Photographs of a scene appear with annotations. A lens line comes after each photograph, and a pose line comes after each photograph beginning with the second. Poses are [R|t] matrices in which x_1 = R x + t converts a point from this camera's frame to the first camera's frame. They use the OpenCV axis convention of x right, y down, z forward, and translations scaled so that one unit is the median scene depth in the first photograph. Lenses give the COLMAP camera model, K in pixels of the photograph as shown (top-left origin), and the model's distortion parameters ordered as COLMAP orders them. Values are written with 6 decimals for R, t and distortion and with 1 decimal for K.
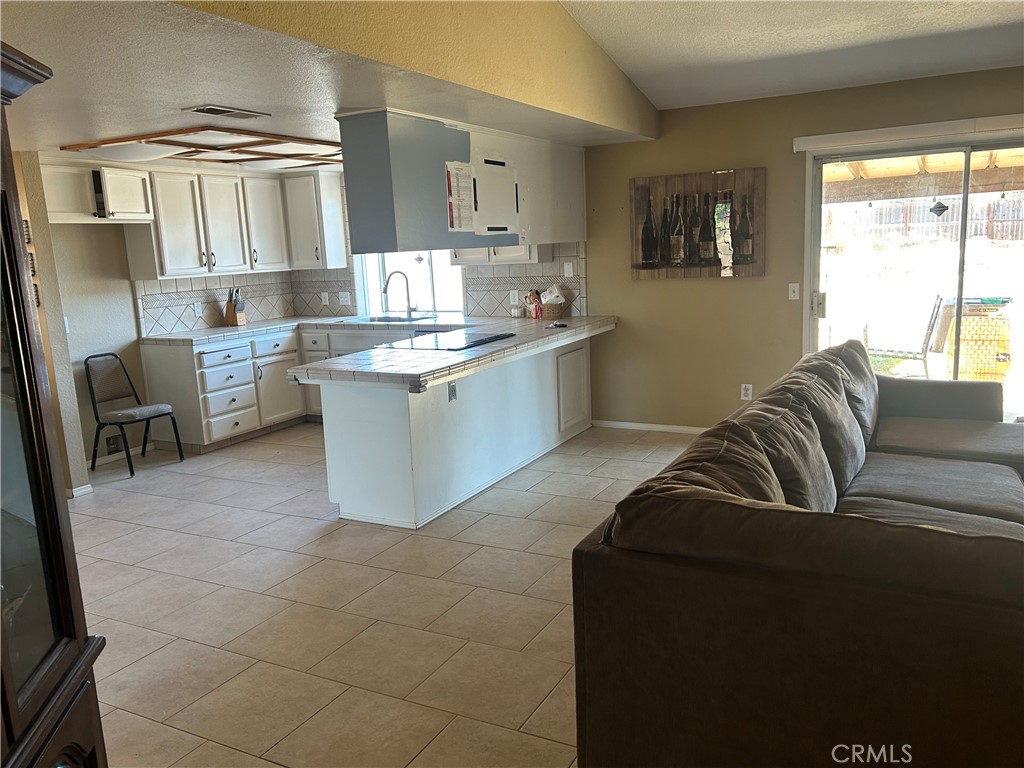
lens RADIAL K [[810.3, 0, 504.7], [0, 810.3, 389.3], [0, 0, 1]] dist [0.073594, -0.090324]
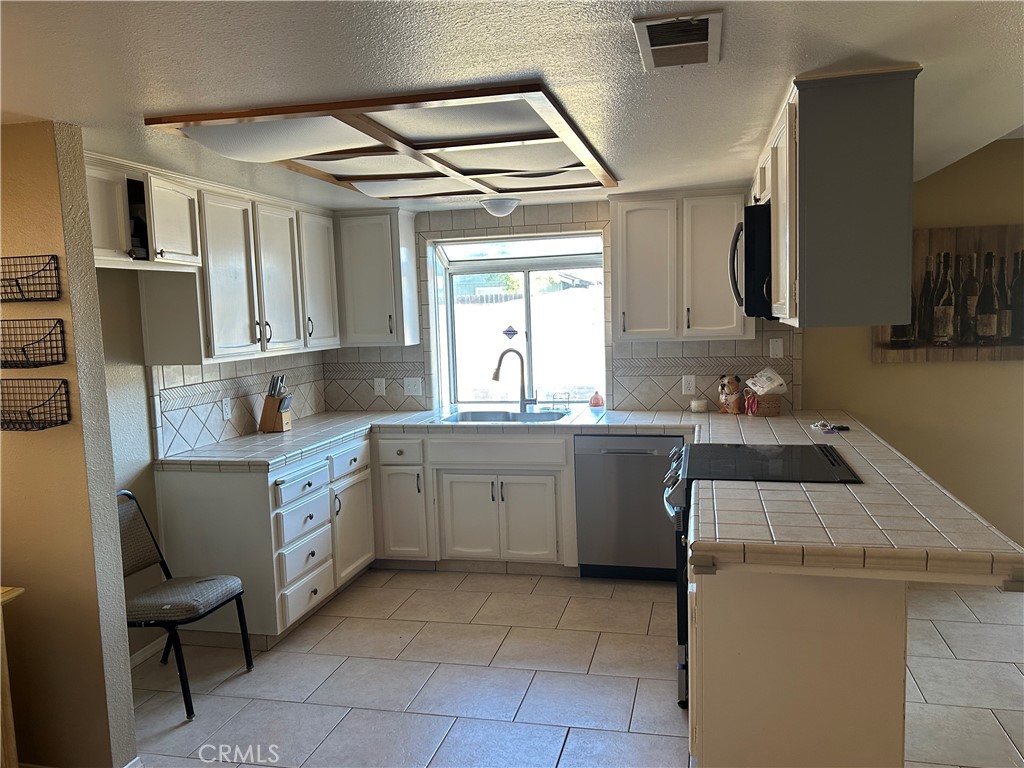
lens RADIAL K [[810.3, 0, 518.9], [0, 810.3, 382.4], [0, 0, 1]] dist [0.073594, -0.090324]
pose [[0.964554, -0.006832, 0.263797, -0.376487], [0.031937, 0.995339, -0.090996, -0.061008], [-0.261946, 0.096196, 0.960276, 0.377584]]
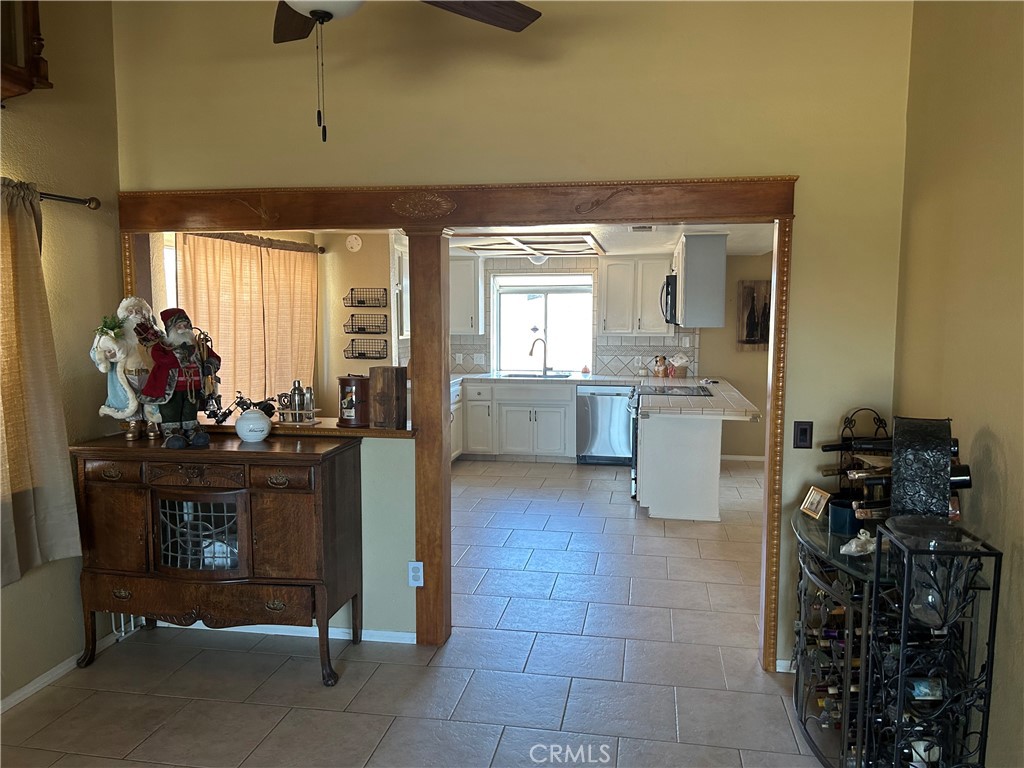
lens RADIAL K [[764.0, 0, 513.3], [0, 764.0, 390.2], [0, 0, 1]] dist [0.029149, -0.025901]
pose [[0.949145, 0.016250, 0.314418, -0.649907], [0.009893, 0.996635, -0.081374, 0.037246], [-0.314682, 0.080346, 0.945790, -0.124579]]
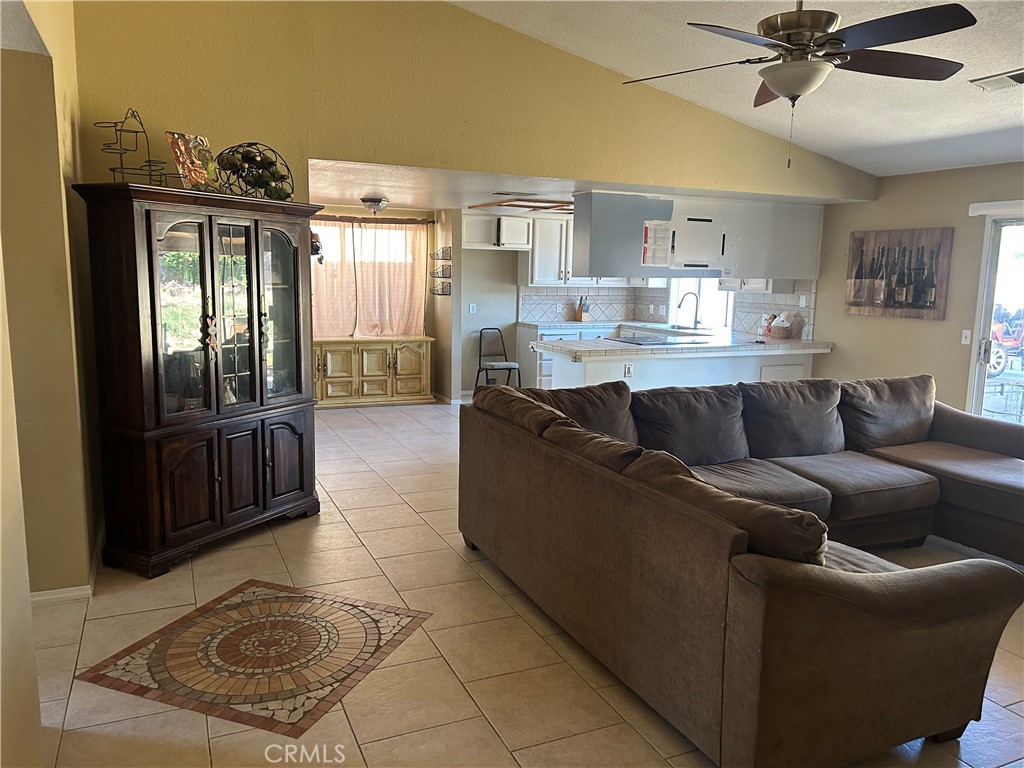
lens RADIAL K [[764.0, 0, 502.0], [0, 764.0, 388.0], [0, 0, 1]] dist [0.029149, -0.025901]
pose [[0.791905, 0.153830, -0.590951, 0.465937], [-0.163446, 0.985836, 0.037596, 0.014857], [0.588364, 0.066816, 0.805831, -0.223210]]
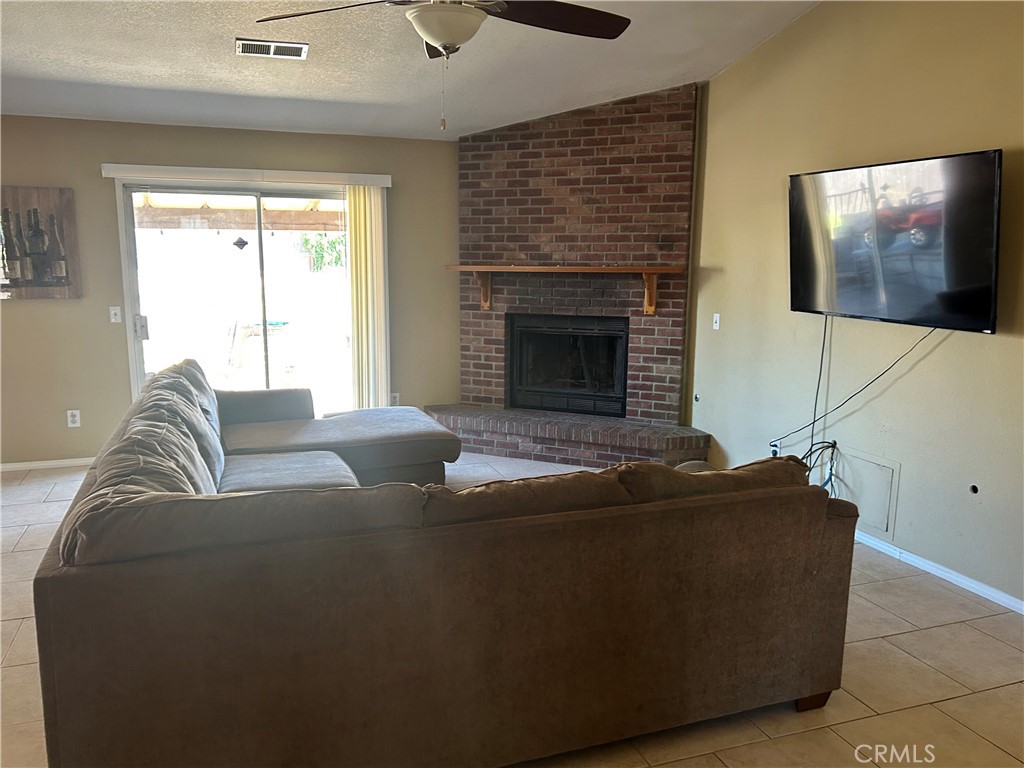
lens RADIAL K [[810.3, 0, 512.9], [0, 810.3, 385.6], [0, 0, 1]] dist [0.073594, -0.090324]
pose [[0.659329, -0.071092, 0.748486, -0.083459], [0.095407, 0.995383, 0.010501, 0.003806], [-0.745777, 0.064487, 0.663068, -0.030361]]
